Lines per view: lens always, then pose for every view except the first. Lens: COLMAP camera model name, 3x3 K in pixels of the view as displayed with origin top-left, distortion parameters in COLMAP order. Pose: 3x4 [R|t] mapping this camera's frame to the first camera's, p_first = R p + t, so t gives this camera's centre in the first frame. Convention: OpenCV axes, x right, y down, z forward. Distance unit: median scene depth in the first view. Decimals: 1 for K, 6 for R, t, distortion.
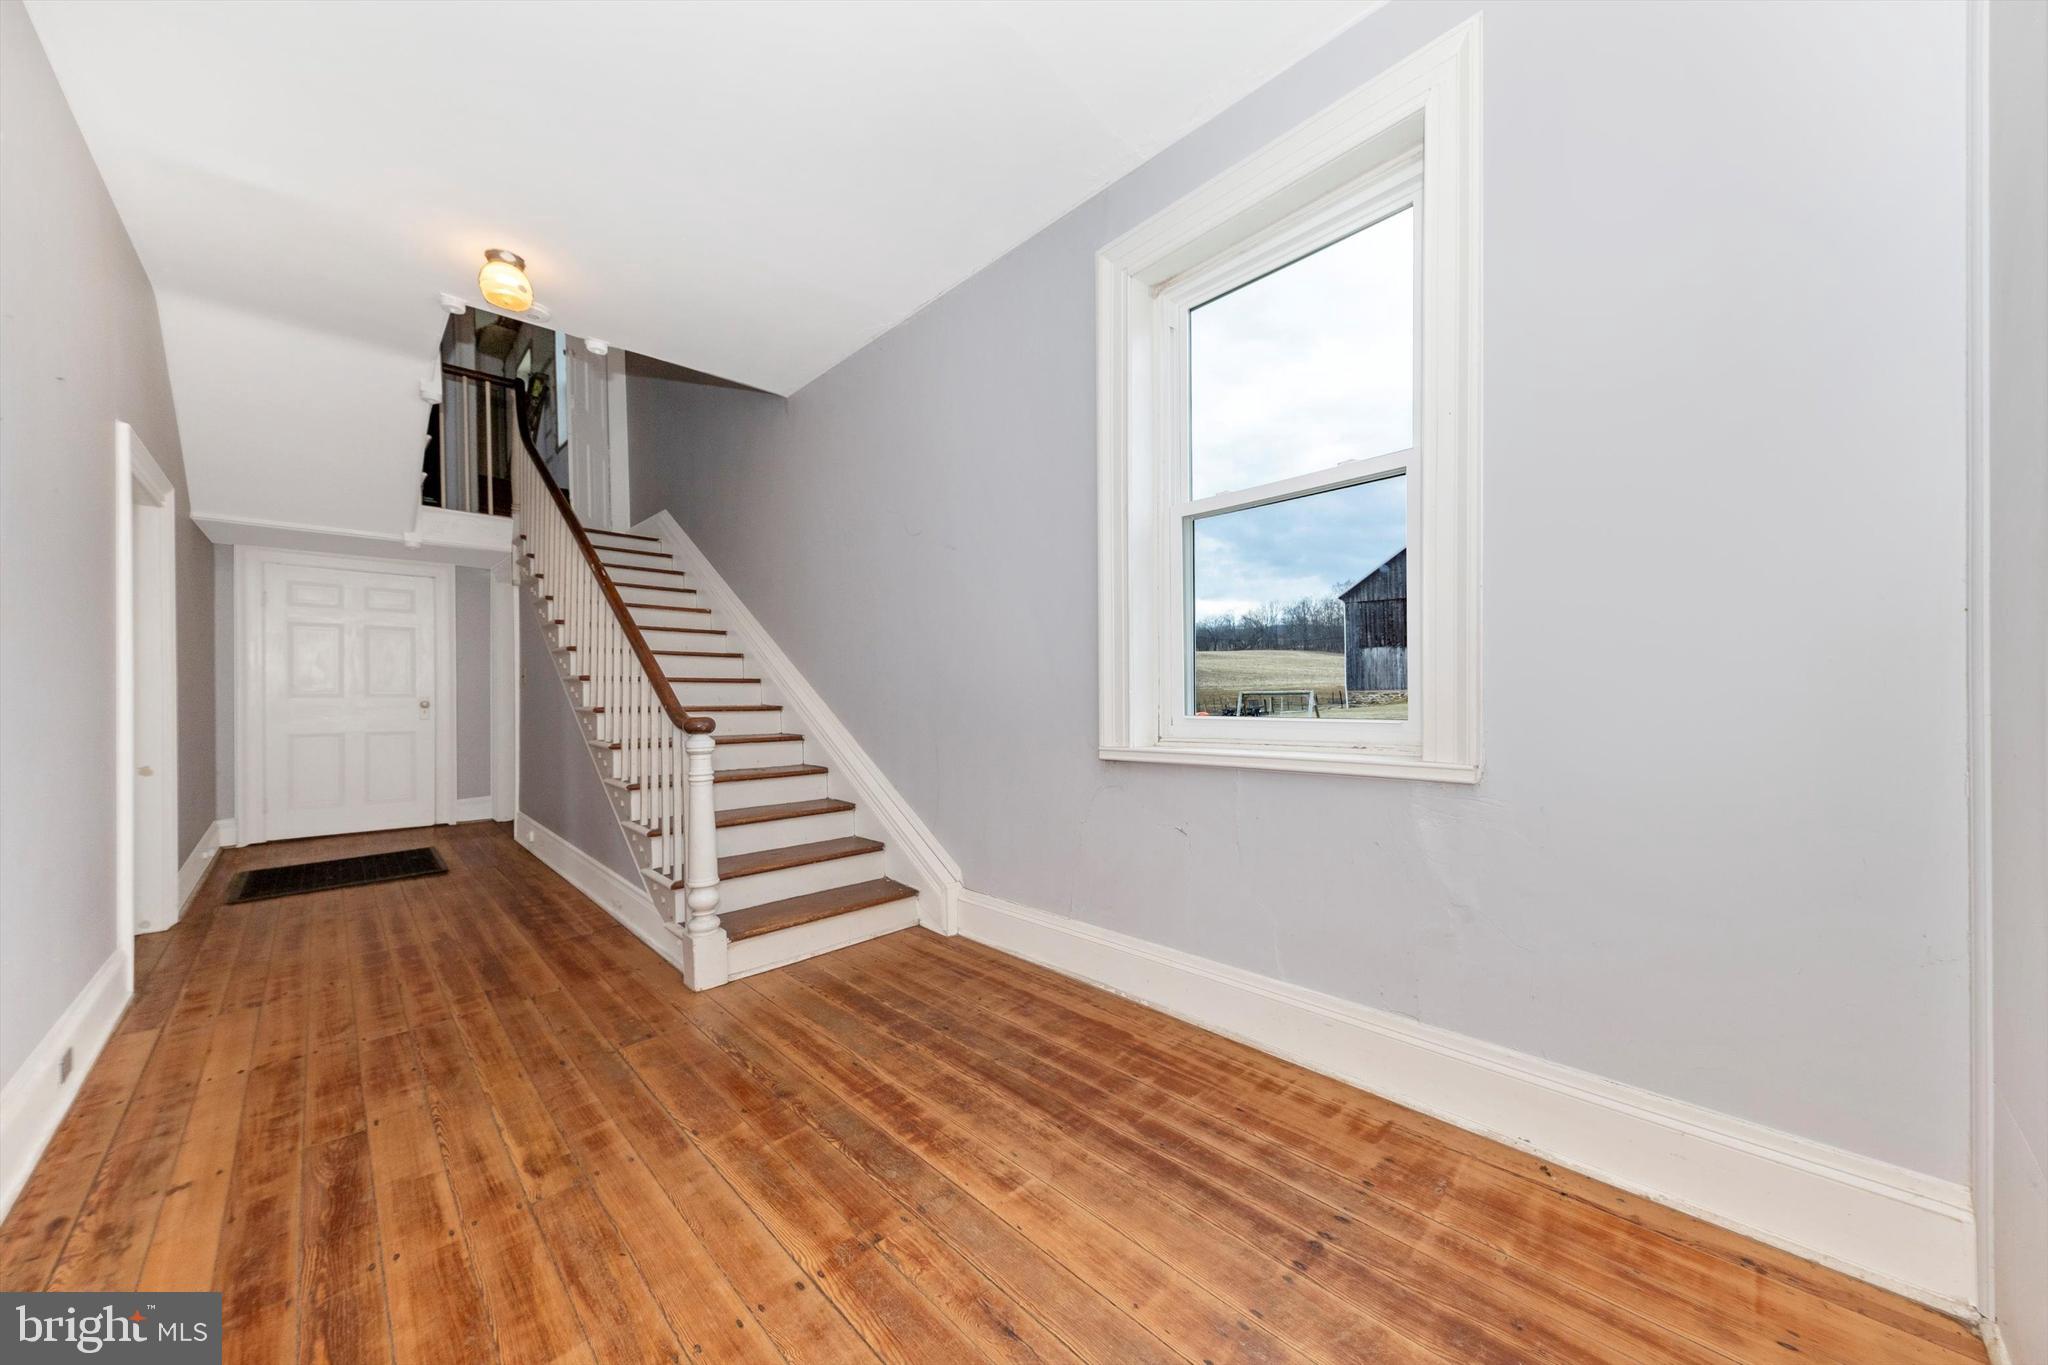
lens RADIAL K [[715.8, 0, 1023.0], [0, 715.8, 692.9], [0, 0, 1]] dist [0.007691, -0.000542]
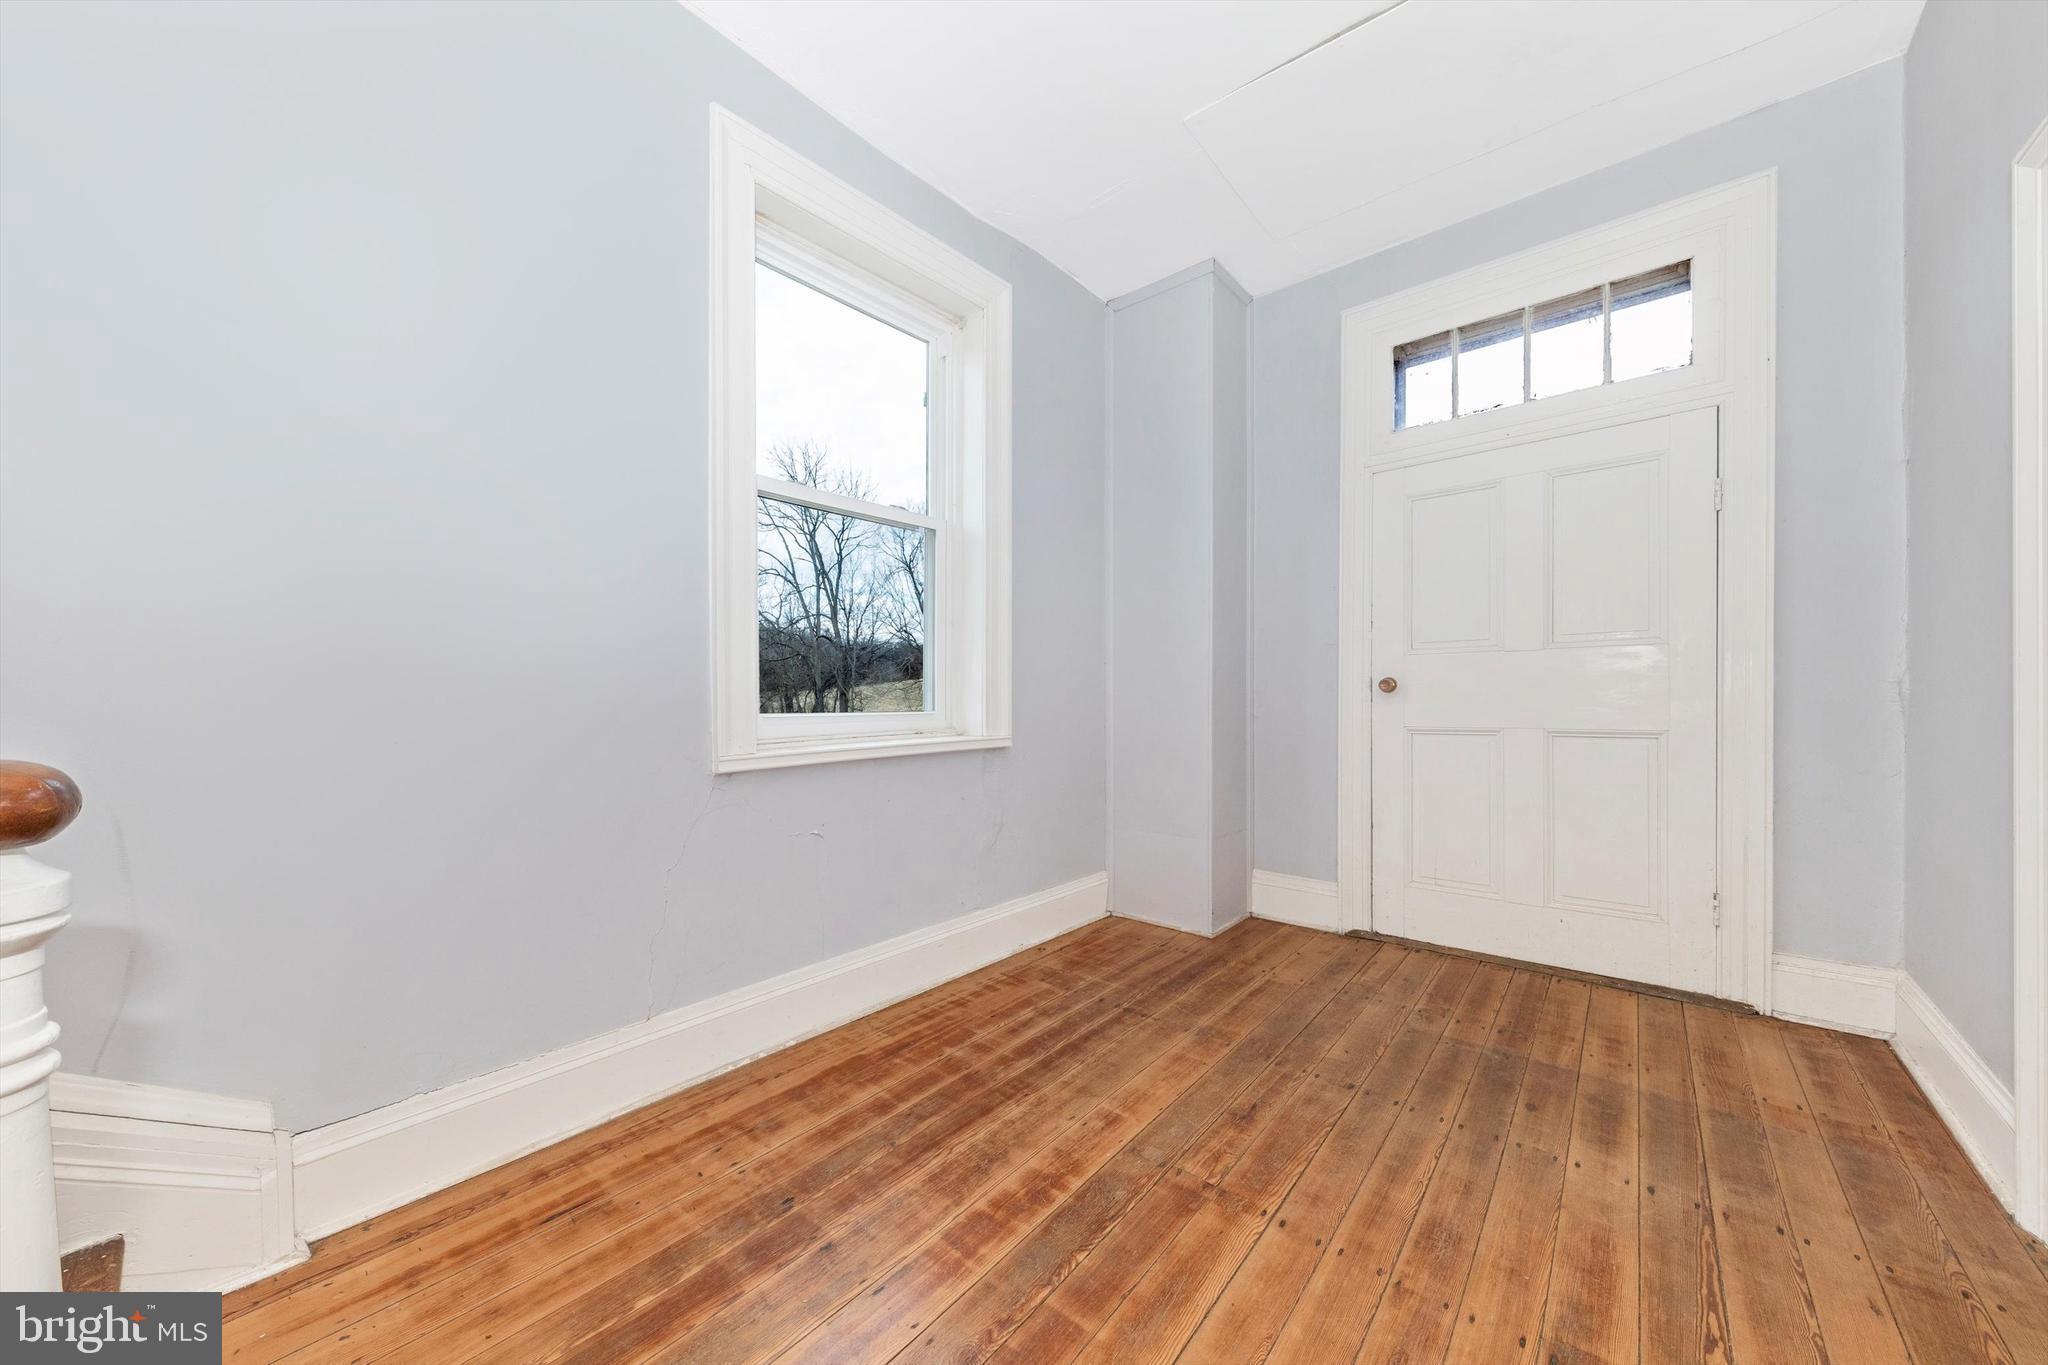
lens RADIAL K [[715.8, 0, 1023.8], [0, 715.8, 689.2], [0, 0, 1]] dist [0.007691, -0.000542]
pose [[-0.096890, 0.020068, 0.995093, -1.005142], [0.001077, 0.999798, -0.020058, 0.026389], [-0.995295, -0.000872, -0.096892, 1.095924]]
